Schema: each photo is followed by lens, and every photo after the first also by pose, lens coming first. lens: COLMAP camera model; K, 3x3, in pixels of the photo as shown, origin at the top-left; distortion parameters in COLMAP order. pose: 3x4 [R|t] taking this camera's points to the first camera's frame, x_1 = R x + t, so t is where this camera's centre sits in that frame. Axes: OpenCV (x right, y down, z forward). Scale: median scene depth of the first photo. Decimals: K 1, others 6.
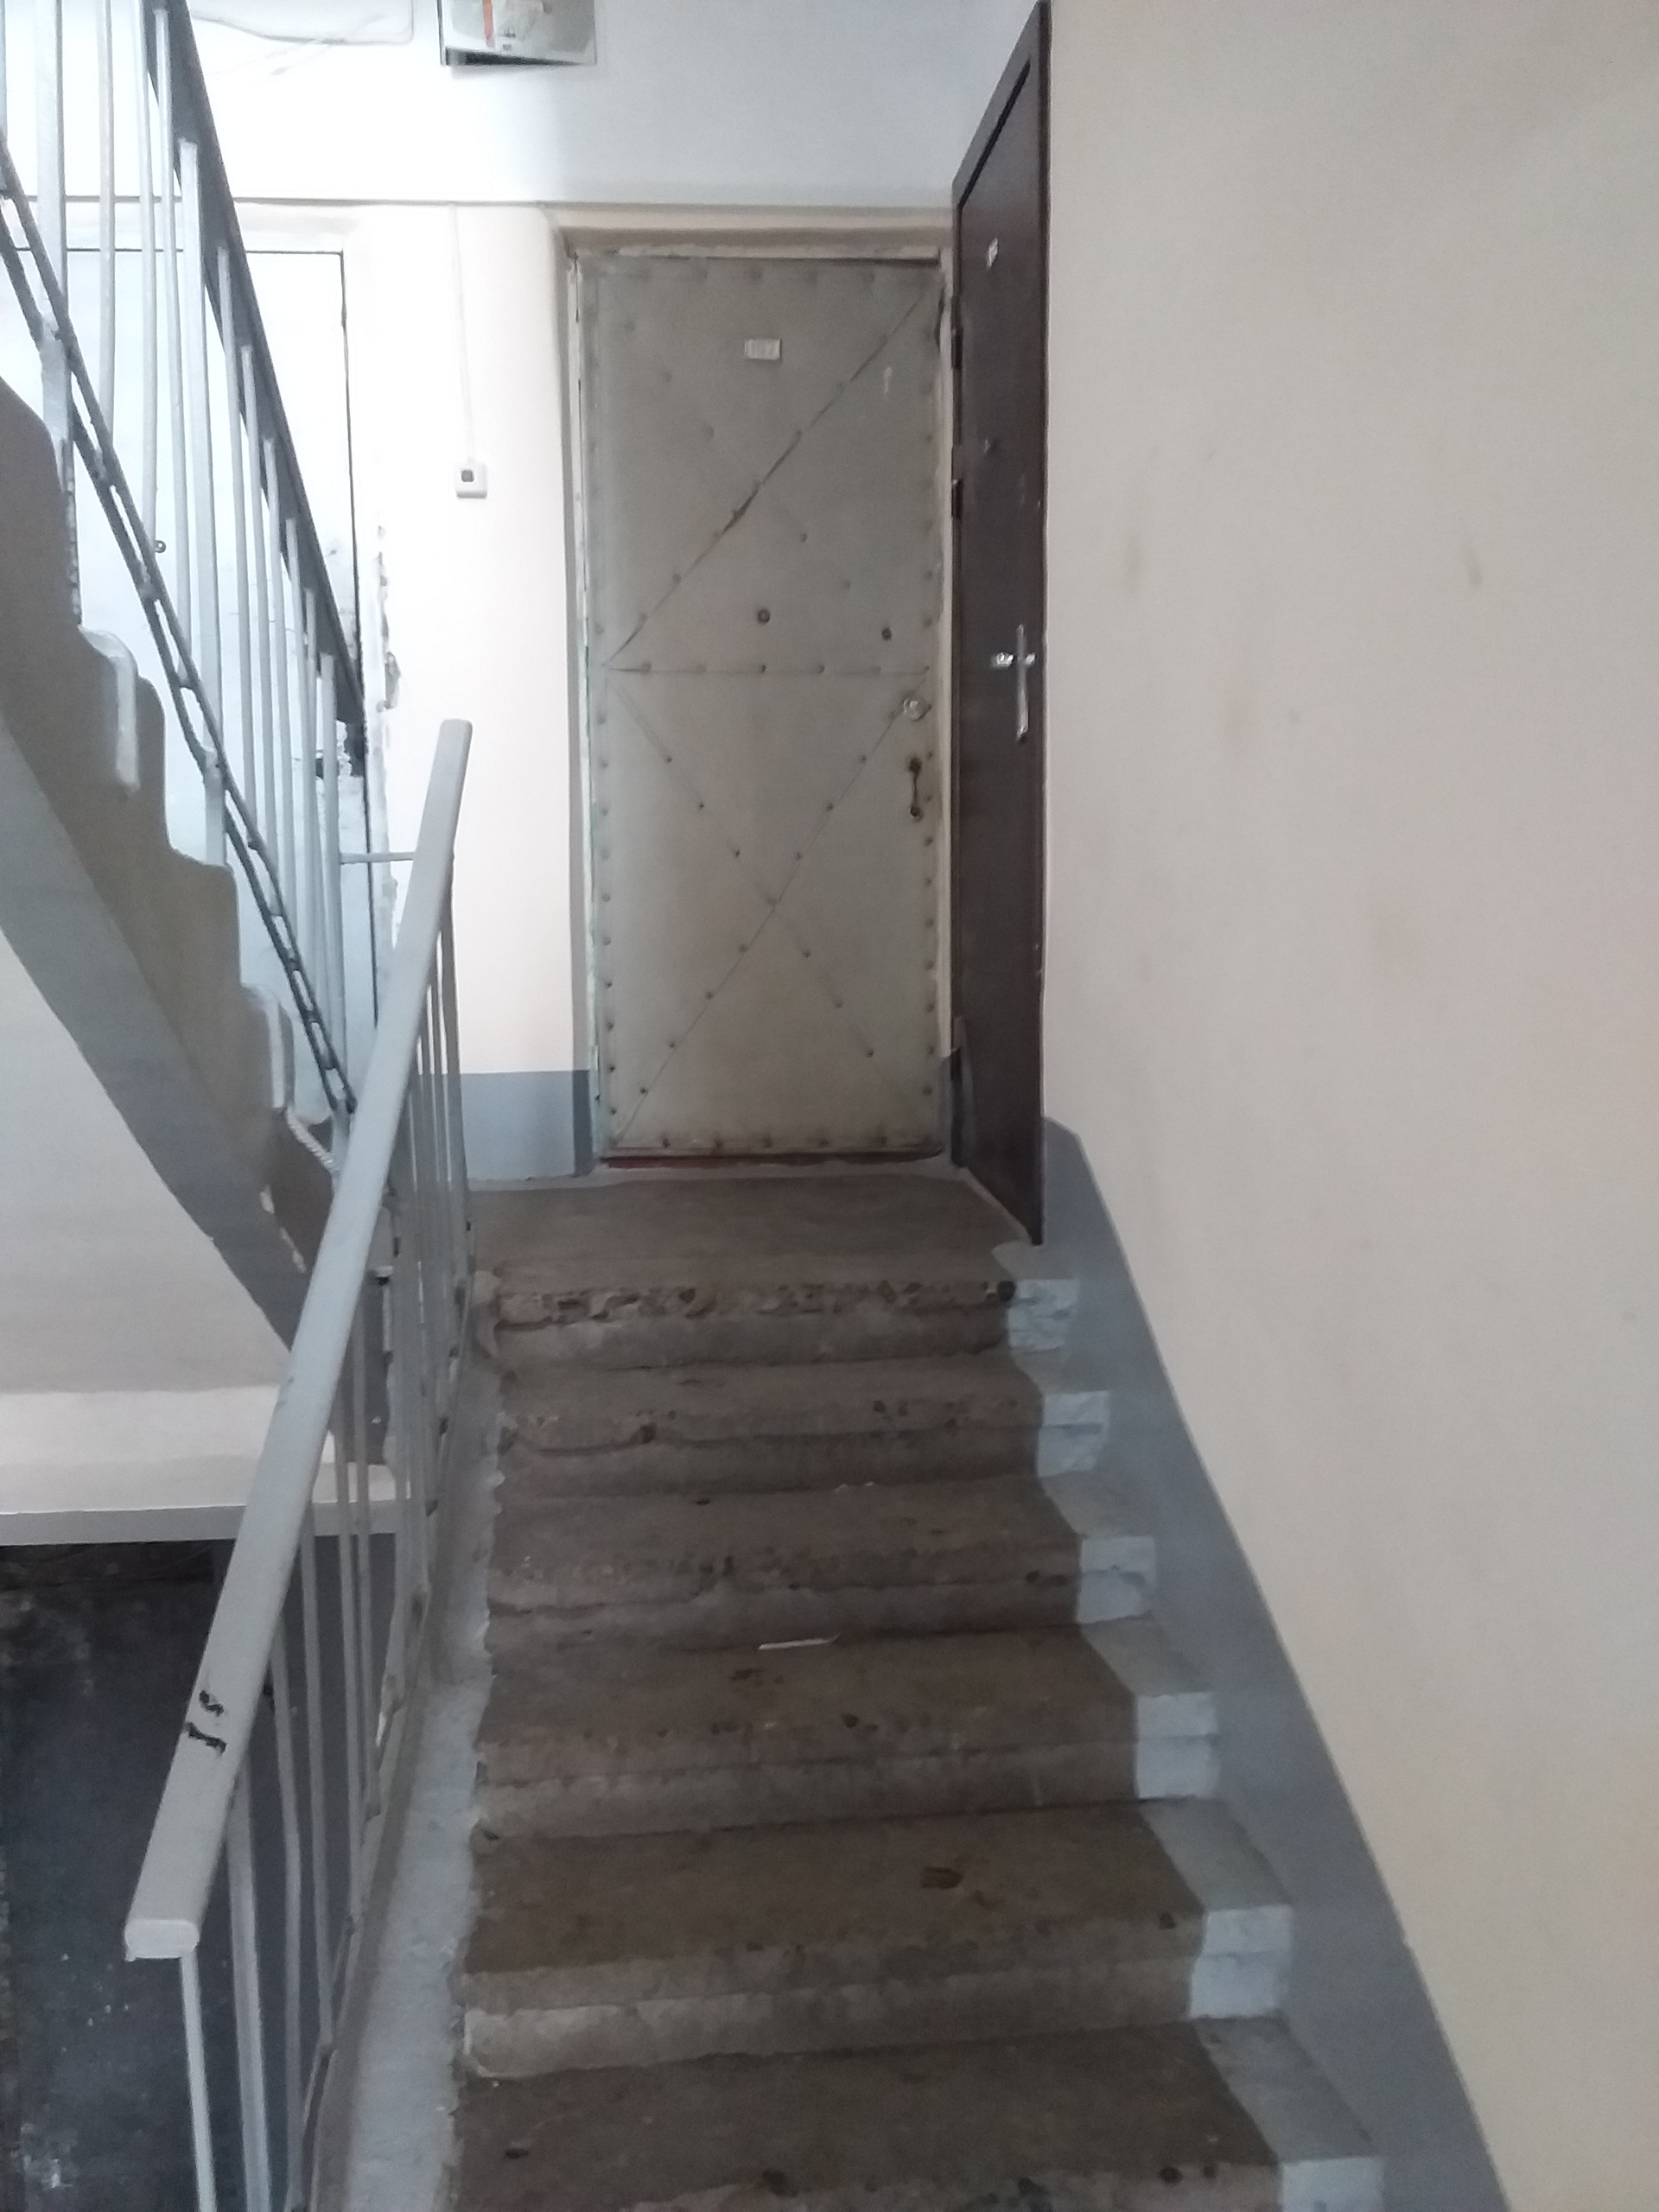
lens RADIAL K [[2035.8, 0, 840.6], [0, 2035.8, 1120.6], [0, 0, 1]] dist [0.145695, -0.254752]
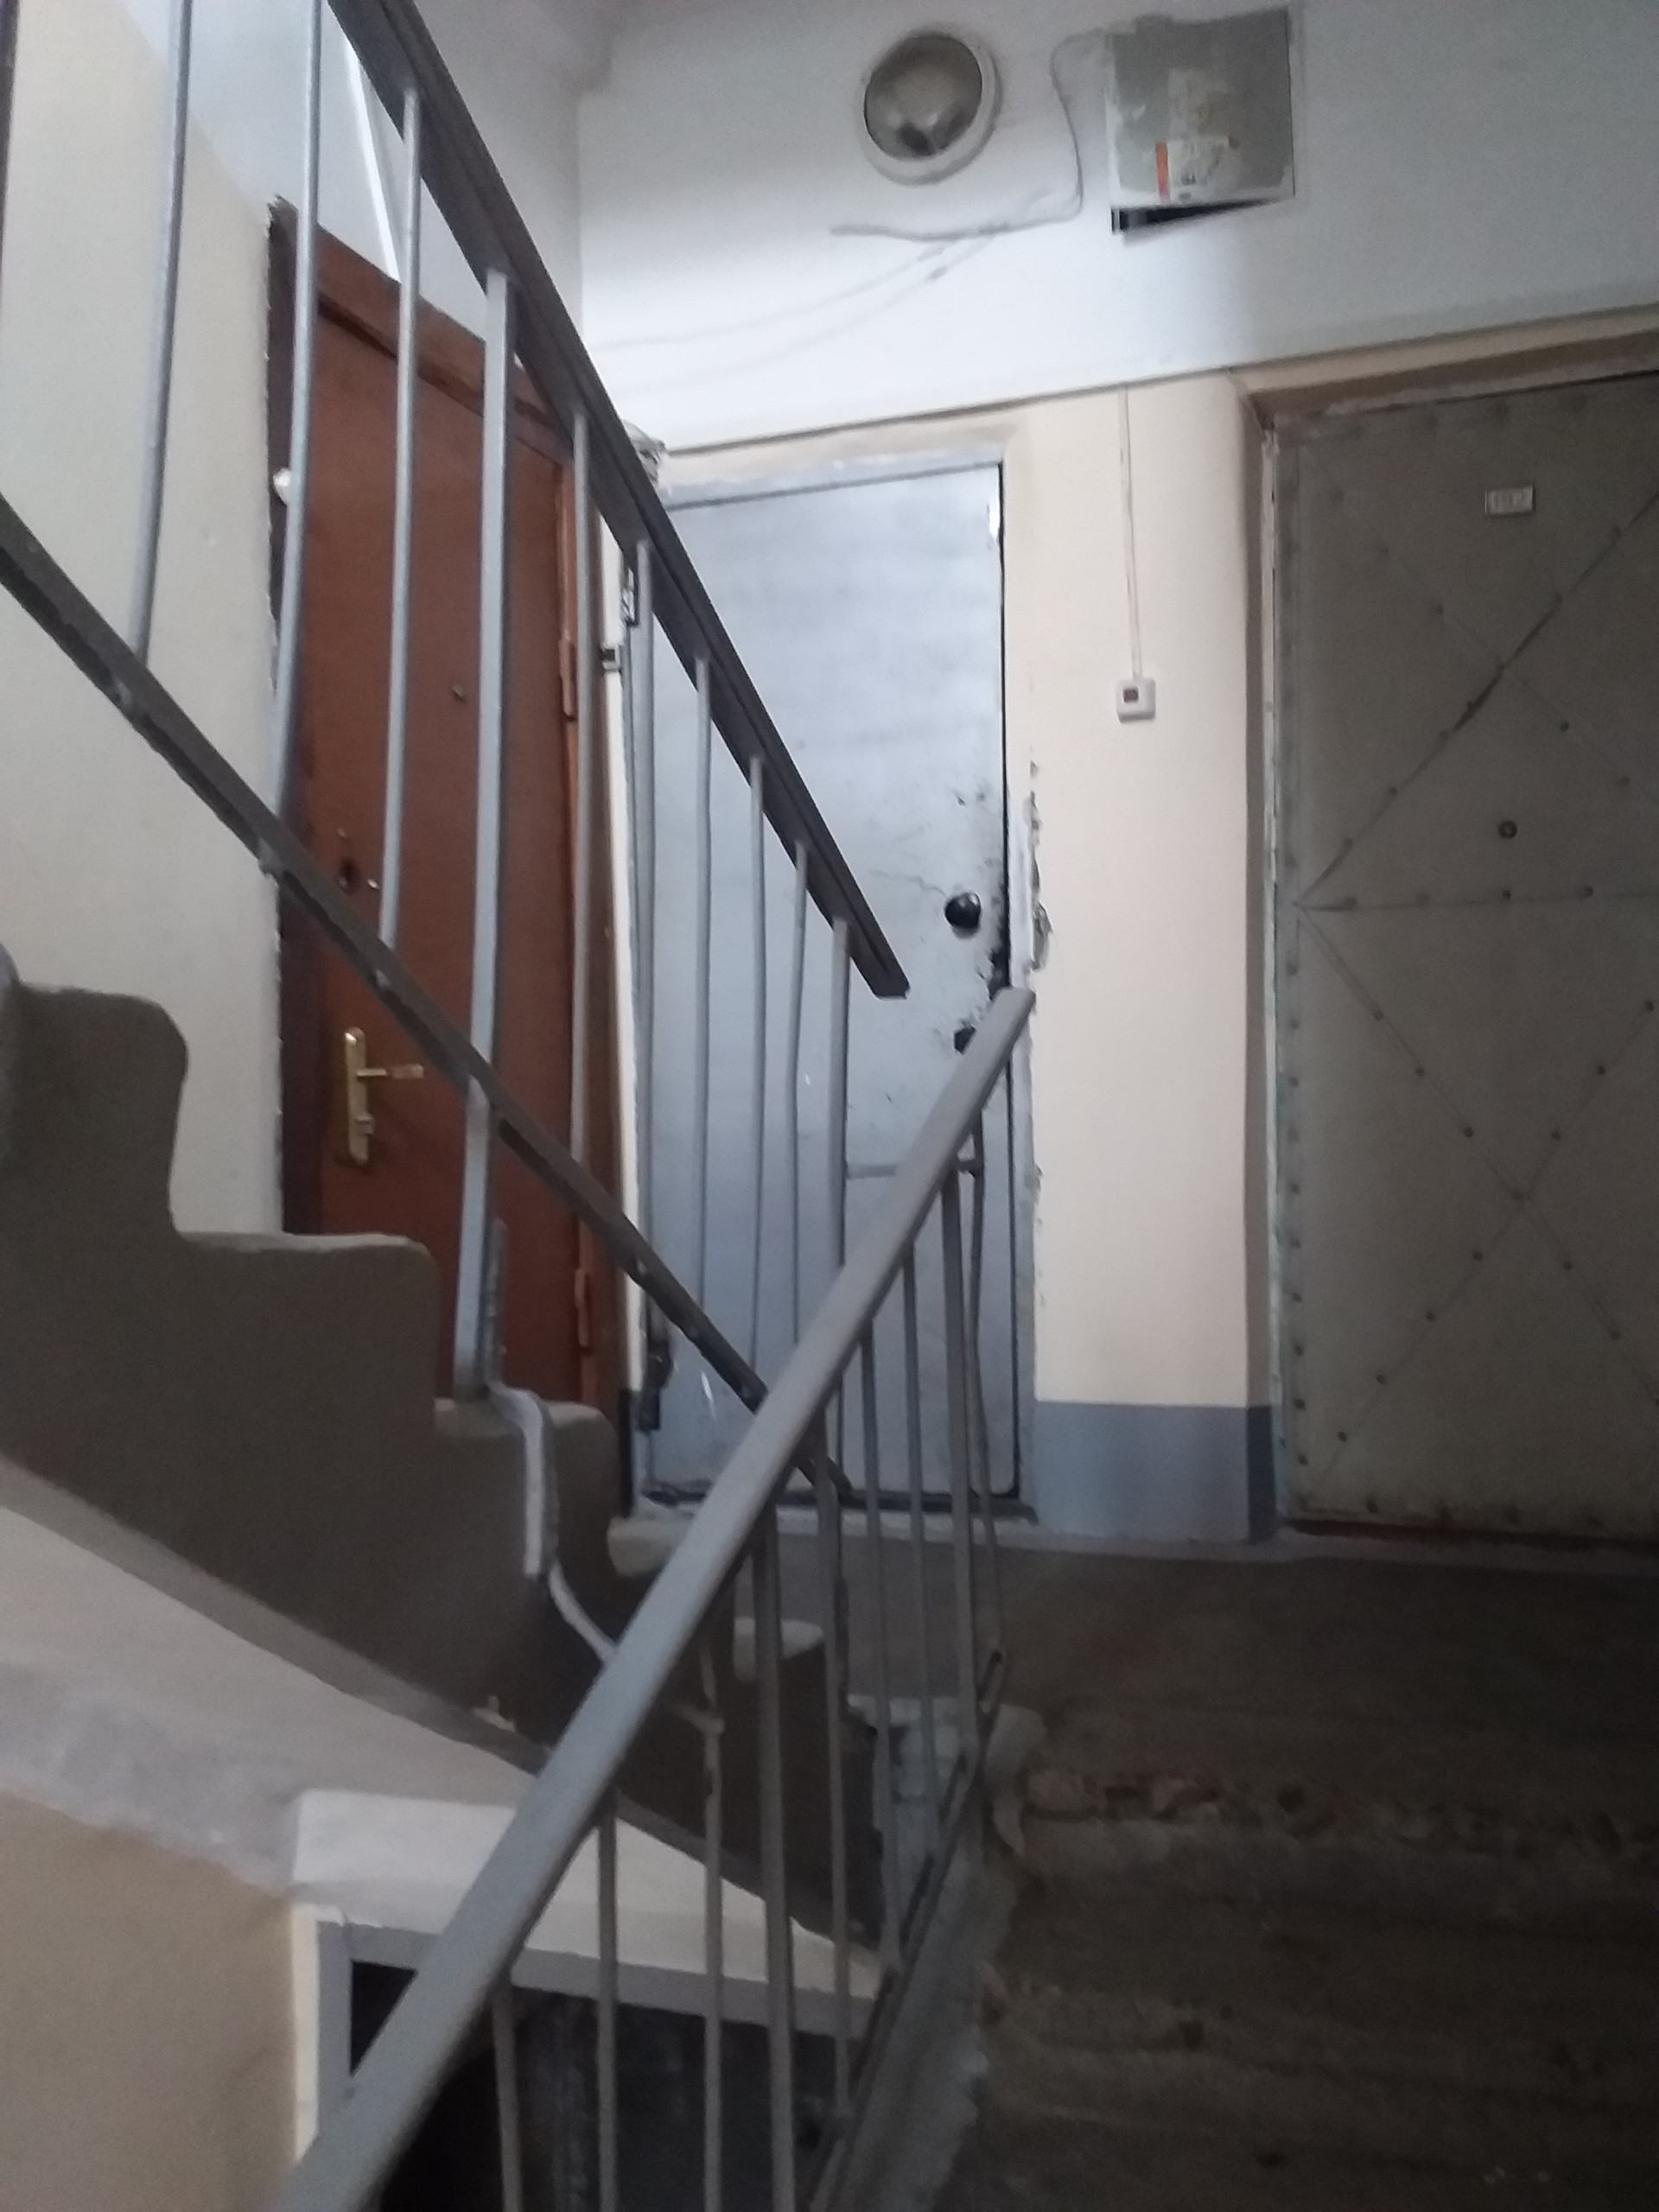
lens RADIAL K [[2035.8, 0, 840.6], [0, 2035.8, 1120.6], [0, 0, 1]] dist [0.145695, -0.254752]
pose [[0.908136, -0.005784, -0.418635, 0.060526], [-0.039834, 0.994175, -0.100147, -0.049877], [0.416776, 0.107623, 0.902616, 0.209044]]
